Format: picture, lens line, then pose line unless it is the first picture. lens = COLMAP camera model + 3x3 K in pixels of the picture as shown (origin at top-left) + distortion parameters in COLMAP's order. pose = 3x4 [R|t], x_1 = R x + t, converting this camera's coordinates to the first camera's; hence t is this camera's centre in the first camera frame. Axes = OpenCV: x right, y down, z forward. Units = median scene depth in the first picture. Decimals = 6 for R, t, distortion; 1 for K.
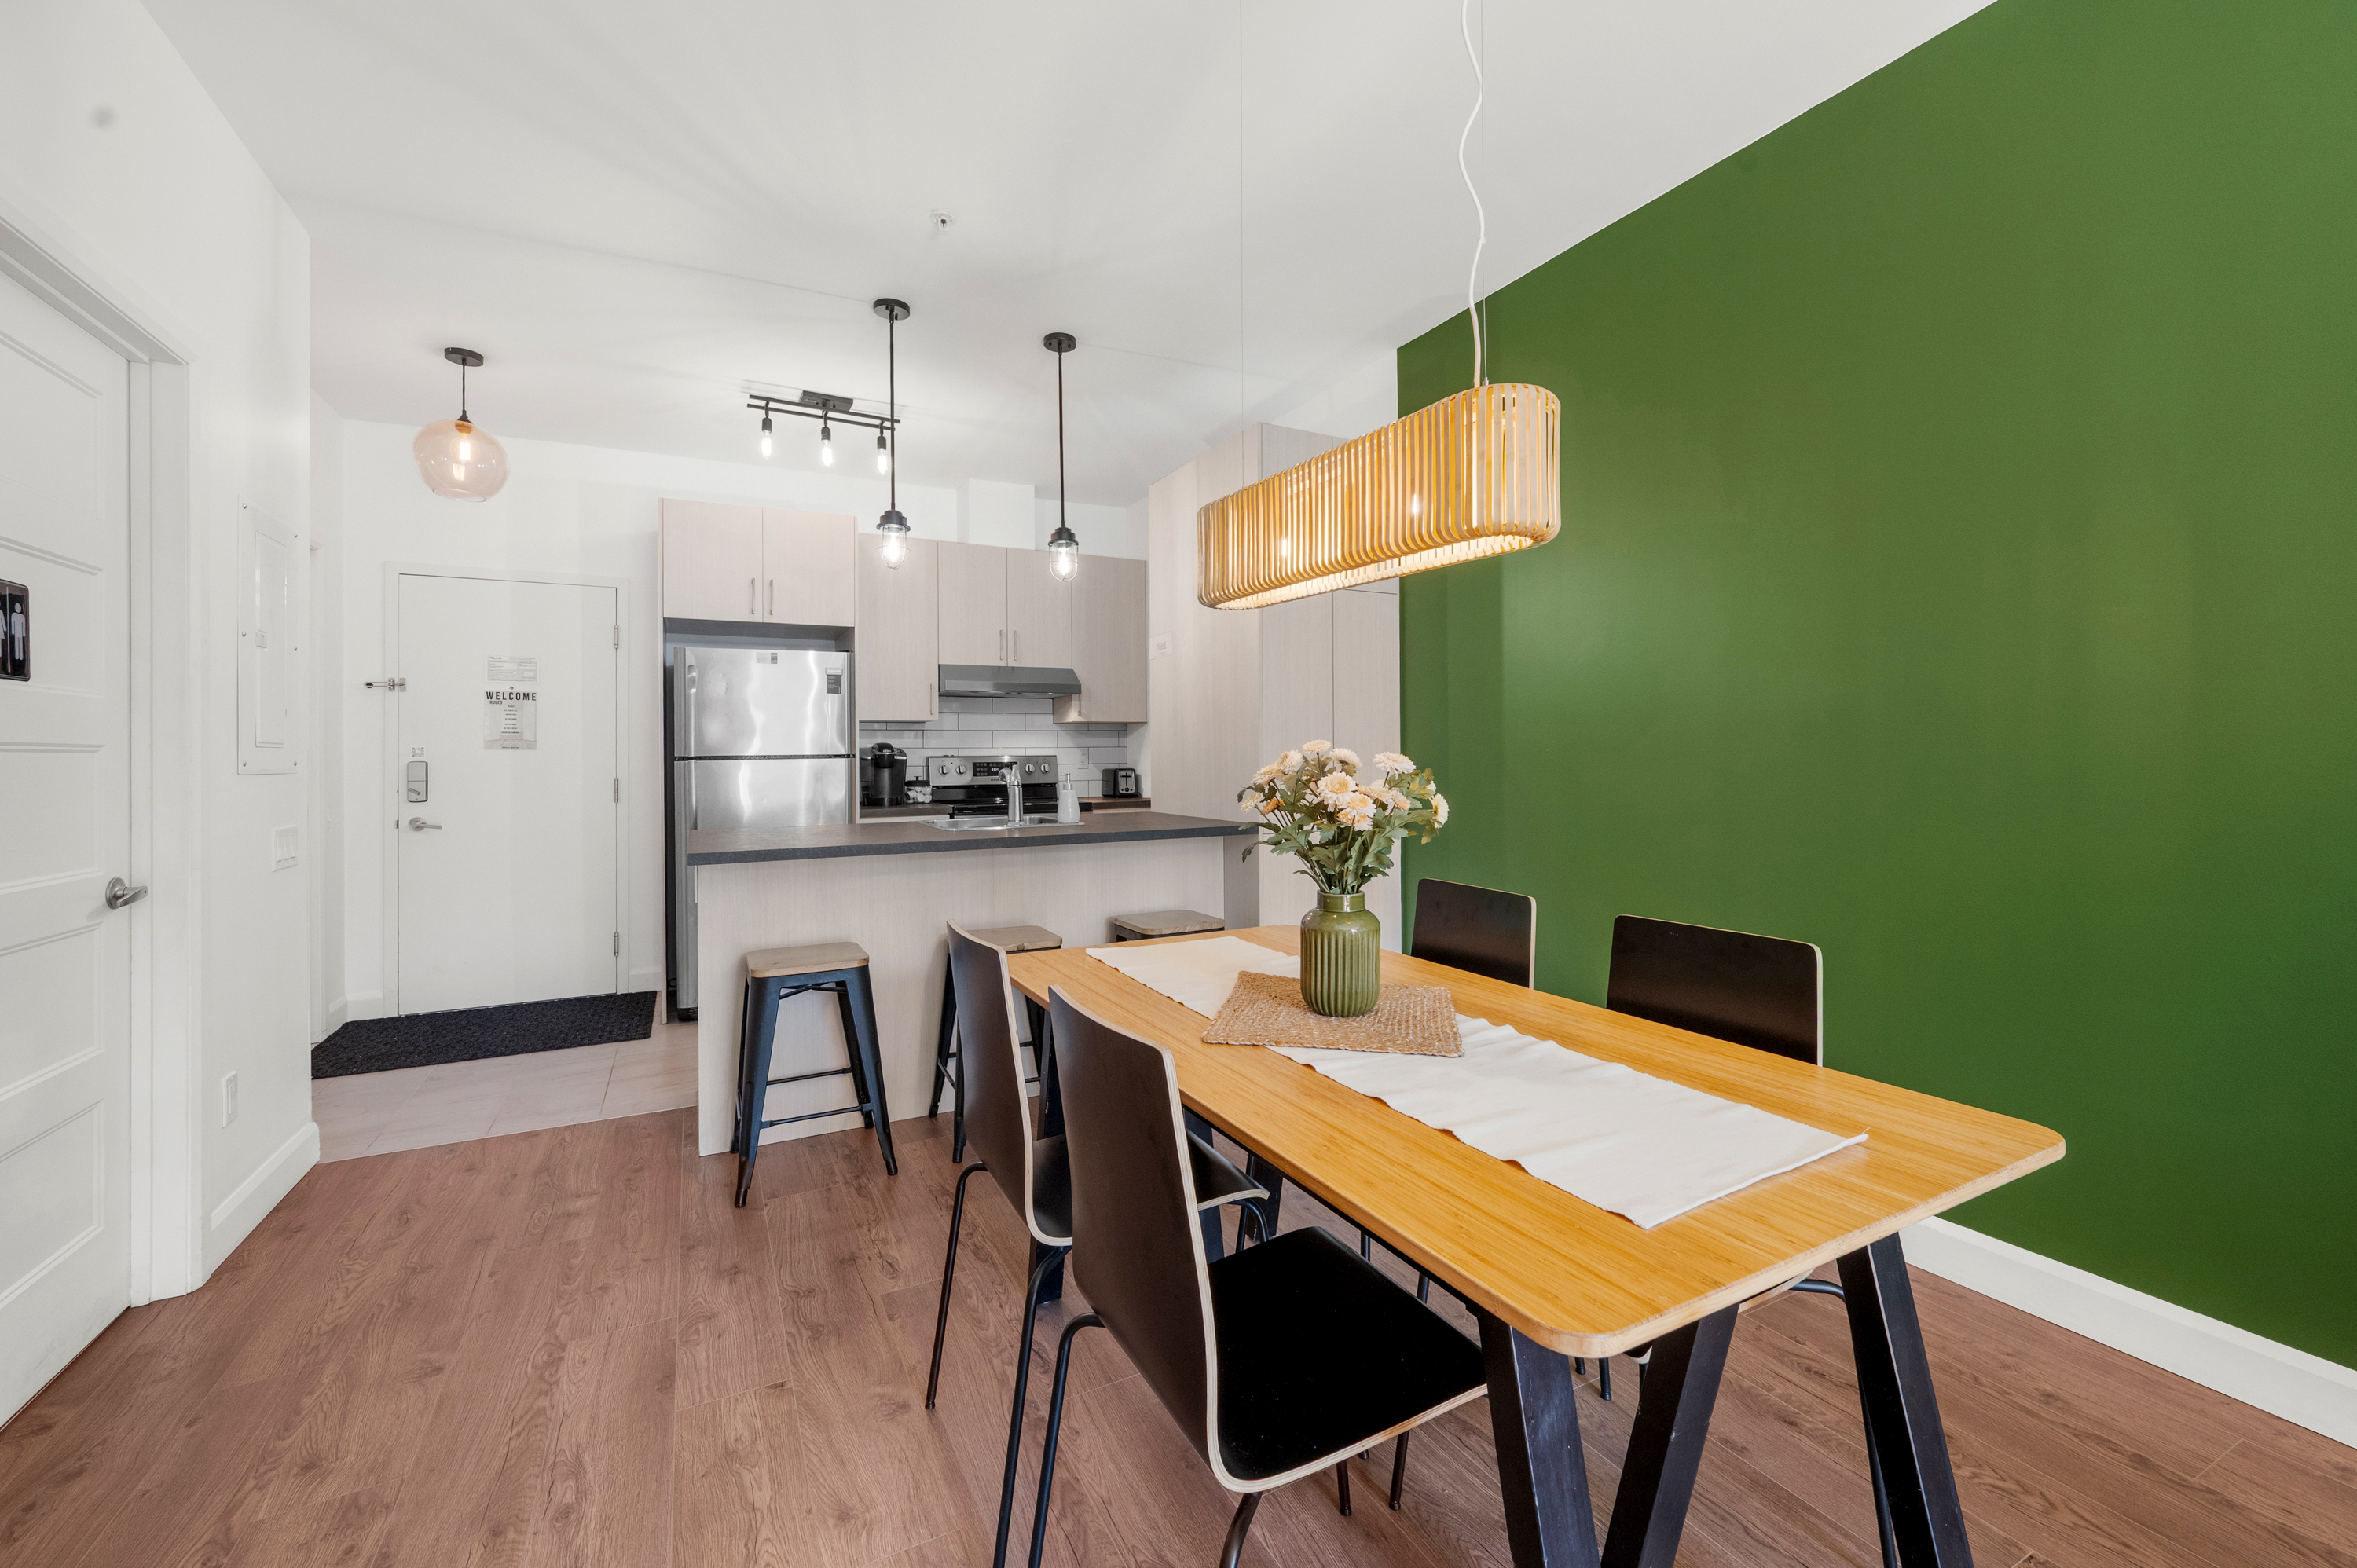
lens RADIAL K [[952.9, 0, 1180.7], [0, 952.9, 749.3], [0, 0, 1]] dist [-0.002340, -0.000327]
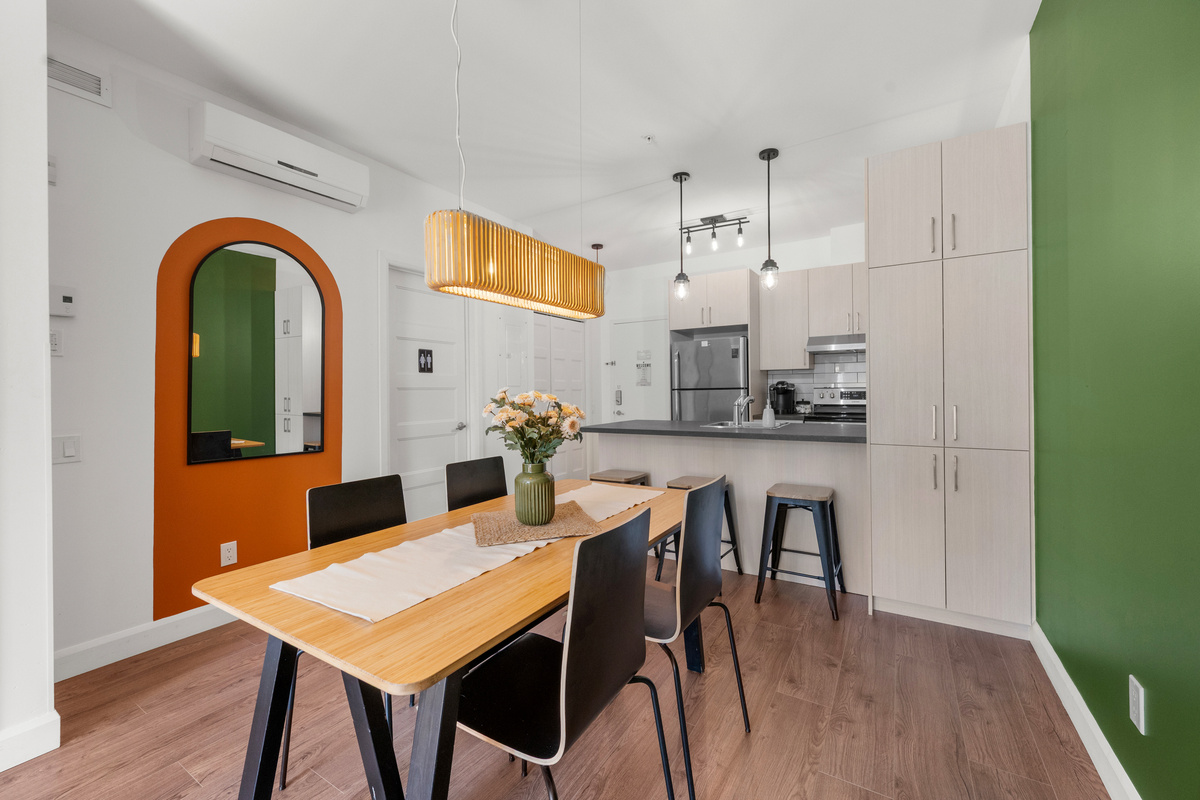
lens RADIAL K [[487.4, 0, 595.0], [0, 487.4, 388.5], [0, 0, 1]] dist [0.001293, -0.000026]
pose [[0.512356, -0.000043, -0.858773, 0.388841], [0.011999, 0.999903, 0.007109, -0.003959], [0.858689, -0.013947, 0.512307, 0.206738]]
